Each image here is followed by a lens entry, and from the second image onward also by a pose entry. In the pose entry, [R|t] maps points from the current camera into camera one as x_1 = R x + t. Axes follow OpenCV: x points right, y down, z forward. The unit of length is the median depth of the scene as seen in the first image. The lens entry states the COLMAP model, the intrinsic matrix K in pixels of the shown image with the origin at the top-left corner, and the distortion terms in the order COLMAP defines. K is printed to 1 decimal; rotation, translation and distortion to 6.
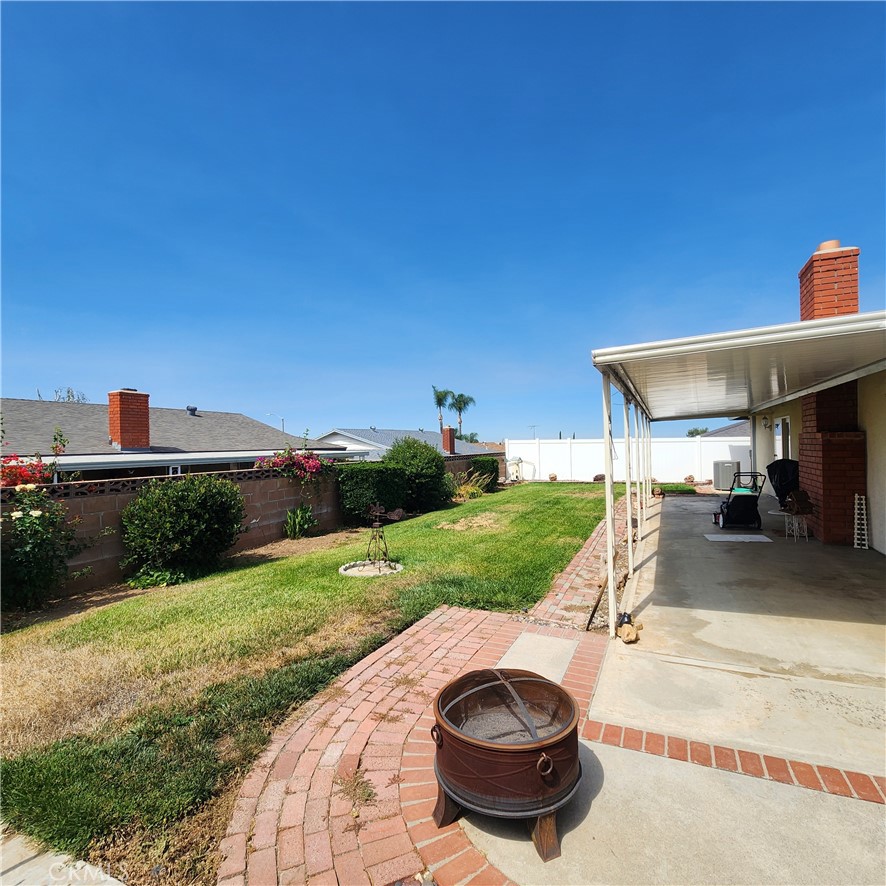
lens RADIAL K [[483.4, 0, 443.0], [0, 483.4, 443.0], [0, 0, 1]] dist [0.000047, -0.000940]
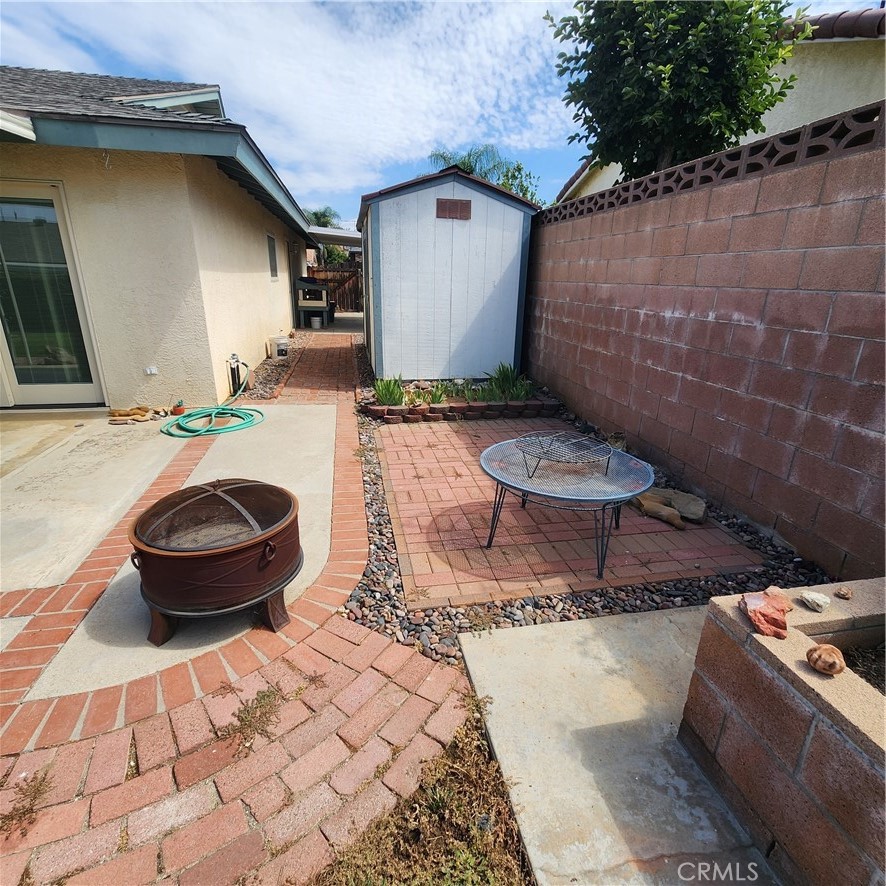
lens RADIAL K [[483.4, 0, 443.0], [0, 483.4, 443.0], [0, 0, 1]] dist [0.000047, -0.000940]
pose [[-0.586636, -0.256130, 0.768281, -0.199190], [-0.012044, 0.951324, 0.307956, 0.028822], [-0.809761, 0.171405, -0.561166, 0.282205]]
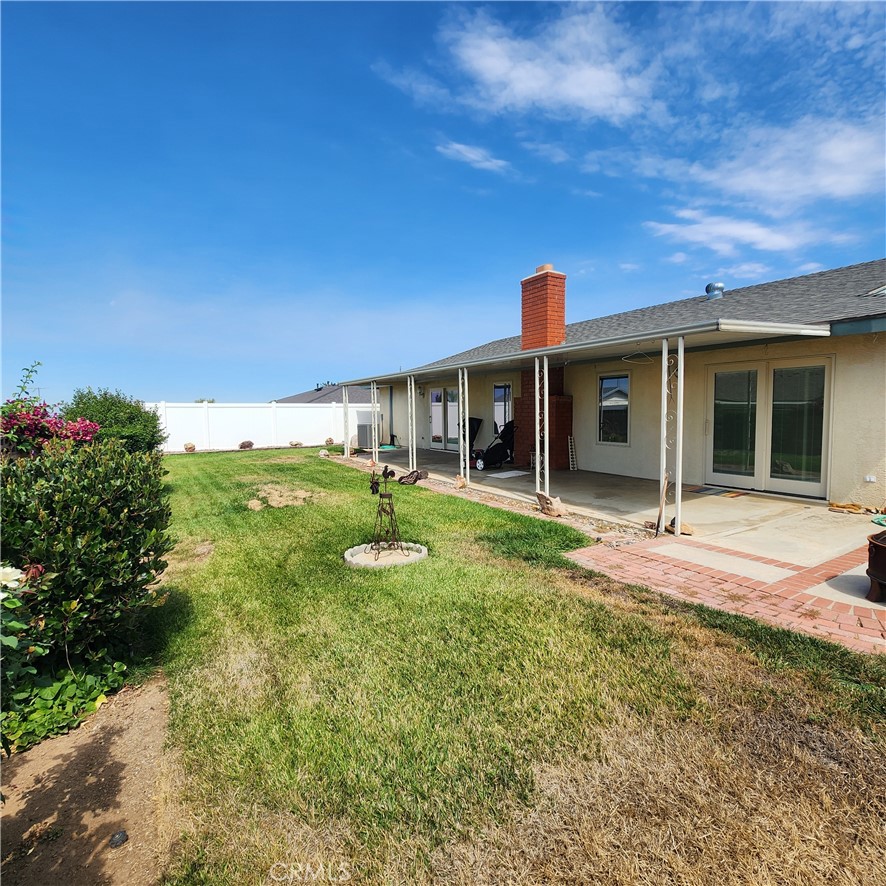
lens RADIAL K [[483.4, 0, 443.0], [0, 483.4, 443.0], [0, 0, 1]] dist [0.000047, -0.000940]
pose [[0.559370, -0.046041, 0.827639, -0.498931], [-0.002354, 0.998364, 0.057129, 0.030396], [-0.828915, -0.033905, 0.558346, 0.353383]]
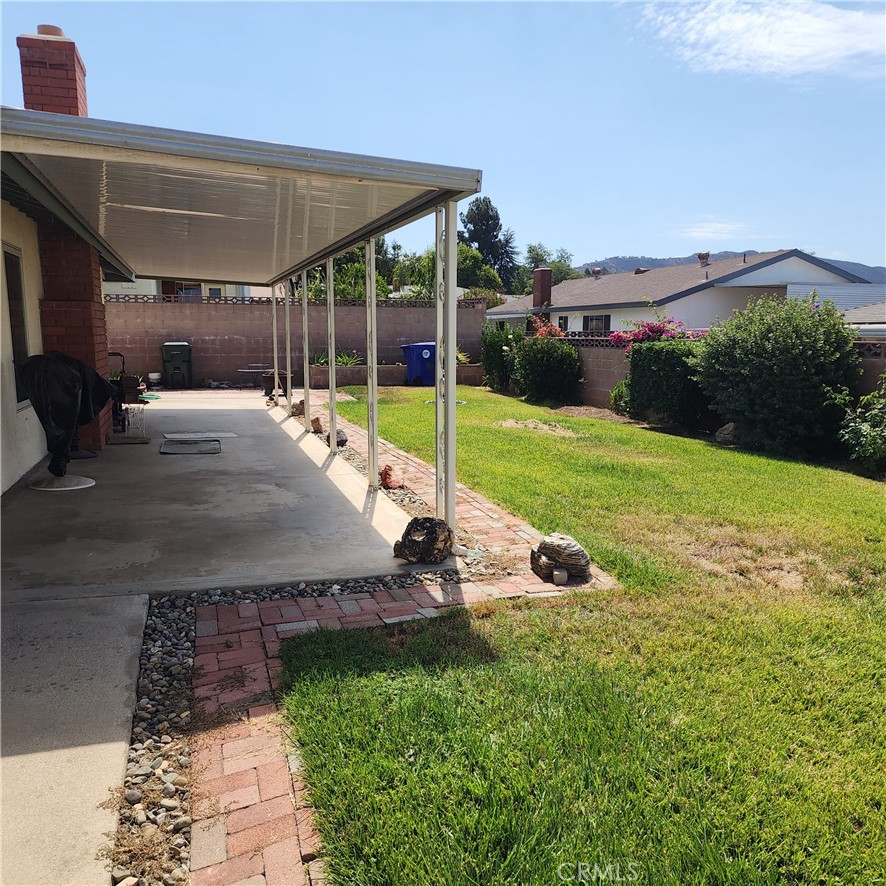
lens RADIAL K [[792.9, 0, 443.0], [0, 792.9, 443.0], [0, 0, 1]] dist [0.064975, -0.002780]
pose [[-0.741722, 0.113453, -0.661042, 1.051830], [0.014403, 0.988057, 0.153417, 0.005464], [0.670553, 0.104271, -0.734497, 1.984937]]
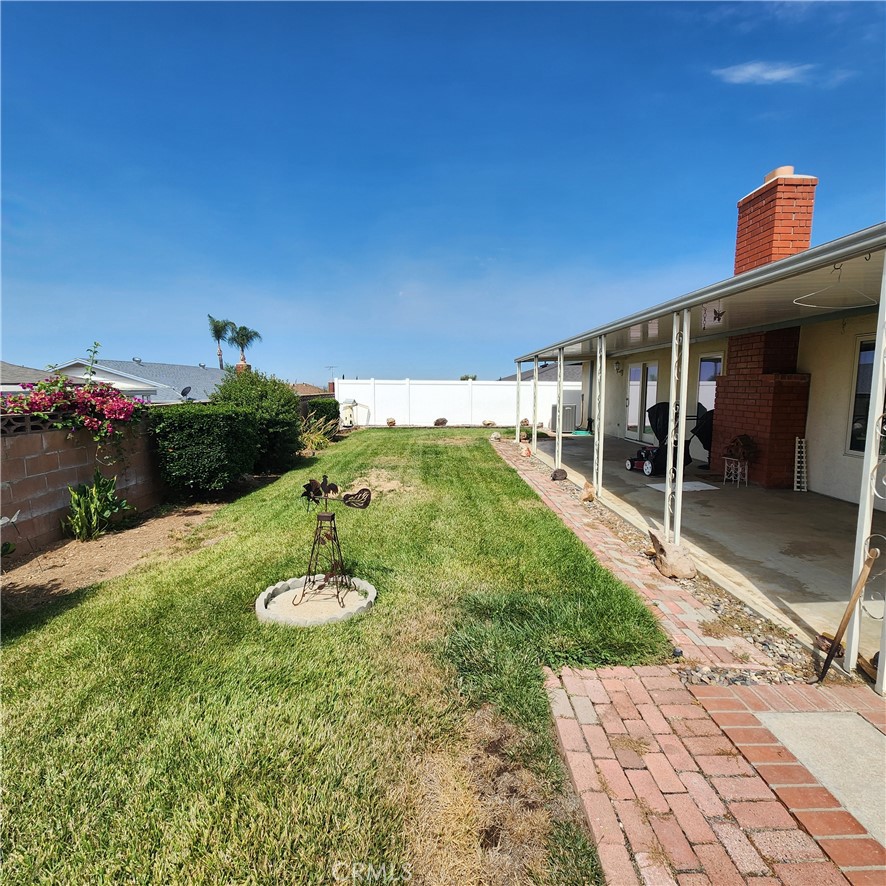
lens RADIAL K [[483.4, 0, 443.0], [0, 483.4, 443.0], [0, 0, 1]] dist [0.000047, -0.000940]
pose [[0.899712, -0.030652, 0.435407, -0.175452], [-0.020067, 0.993572, 0.111411, 0.016341], [-0.436023, -0.108975, 0.893313, 0.325626]]
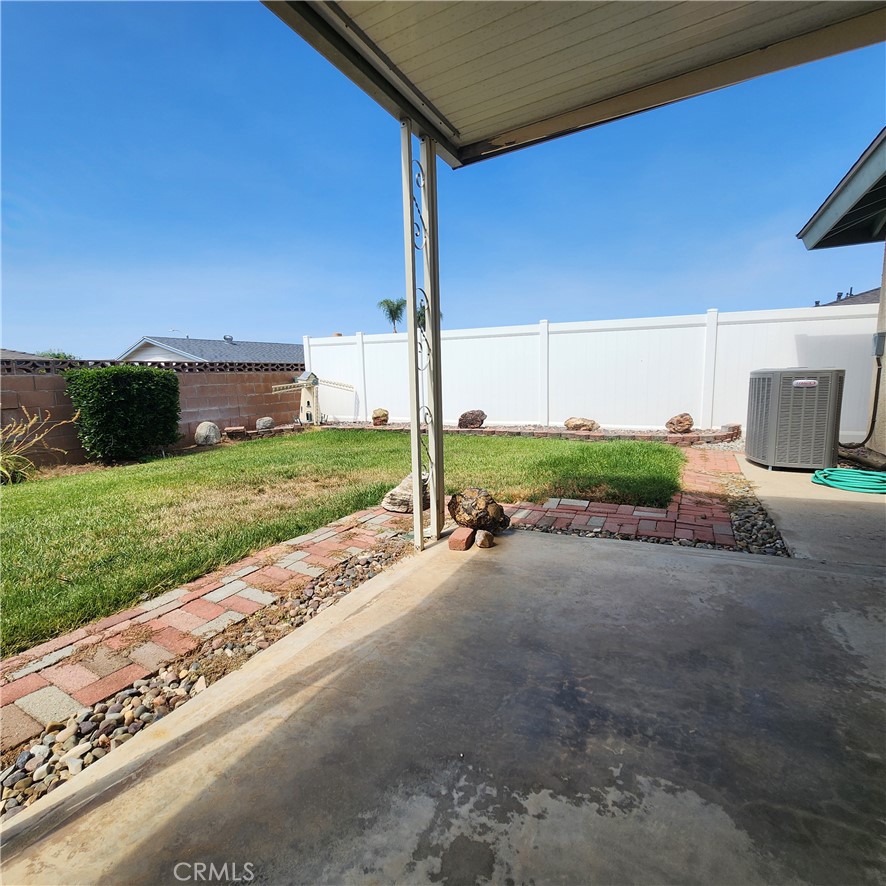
lens RADIAL K [[483.4, 0, 443.0], [0, 483.4, 443.0], [0, 0, 1]] dist [0.000047, -0.000940]
pose [[0.999413, 0.000398, -0.034244, 0.672273], [0.004531, 0.989607, 0.143724, 0.067575], [0.033945, -0.143795, 0.989025, 1.226476]]
